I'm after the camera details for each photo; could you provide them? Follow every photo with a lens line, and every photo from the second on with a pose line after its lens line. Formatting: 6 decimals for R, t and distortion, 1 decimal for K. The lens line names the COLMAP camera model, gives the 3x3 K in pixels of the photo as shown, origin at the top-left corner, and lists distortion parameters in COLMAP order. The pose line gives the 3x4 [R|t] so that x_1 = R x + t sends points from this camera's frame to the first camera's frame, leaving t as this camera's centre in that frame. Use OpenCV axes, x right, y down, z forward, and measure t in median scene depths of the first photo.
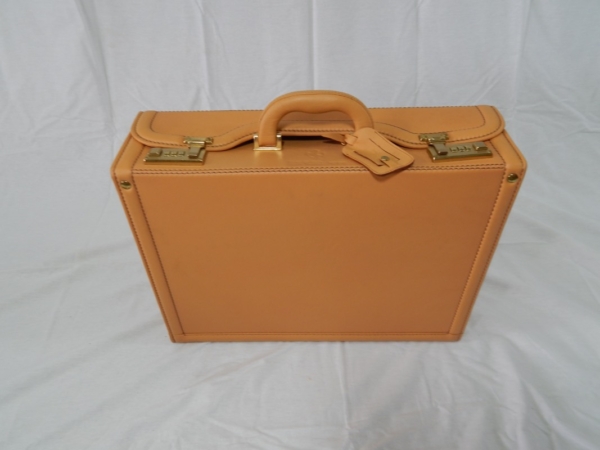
lens RADIAL K [[451.0, 0, 301.5], [0, 451.0, 223.0], [0, 0, 1]] dist [0.001459, -0.000167]
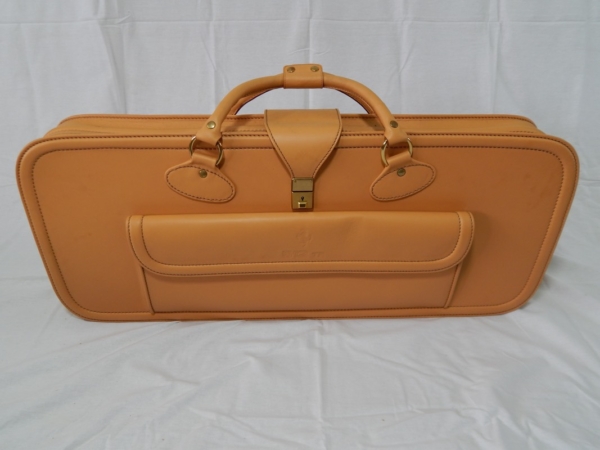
lens RADIAL K [[451.0, 0, 301.5], [0, 451.0, 223.0], [0, 0, 1]] dist [0.001459, -0.000167]
pose [[0.999080, 0.039560, -0.016537, 0.037998], [-0.042173, 0.976279, -0.212371, 0.156436], [0.007743, 0.212874, 0.977049, -0.053001]]
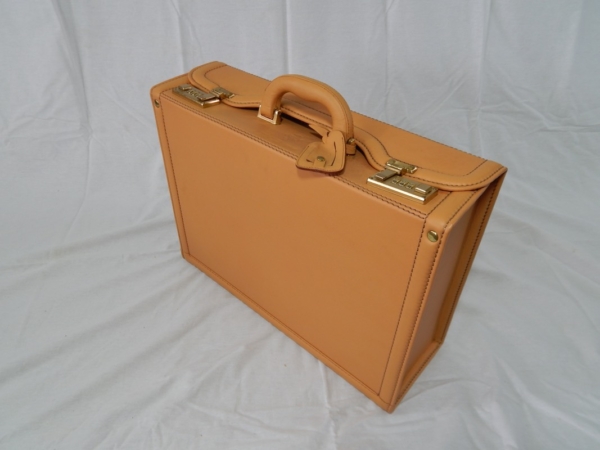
lens RADIAL K [[451.0, 0, 301.5], [0, 451.0, 223.0], [0, 0, 1]] dist [0.001459, -0.000167]
pose [[0.998361, -0.014374, 0.055391, -0.004868], [0.016815, 0.998897, -0.043848, 0.054484], [-0.054700, 0.044708, 0.997501, -0.017365]]
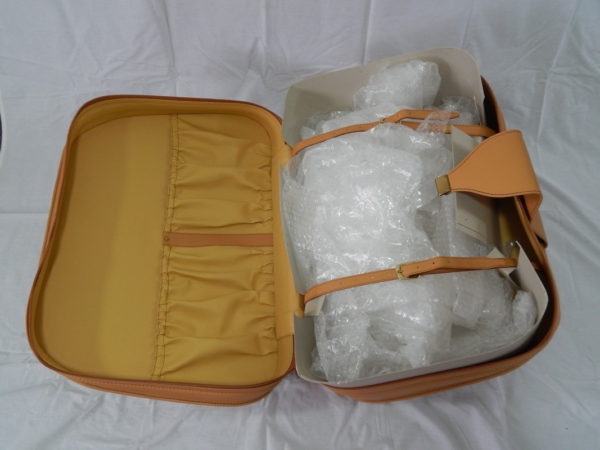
lens RADIAL K [[451.0, 0, 301.5], [0, 451.0, 223.0], [0, 0, 1]] dist [0.001459, -0.000167]
pose [[0.999041, 0.042254, 0.011445, -0.120706], [-0.043442, 0.924689, 0.378238, -0.313769], [0.005399, -0.378372, 0.925638, -0.136028]]
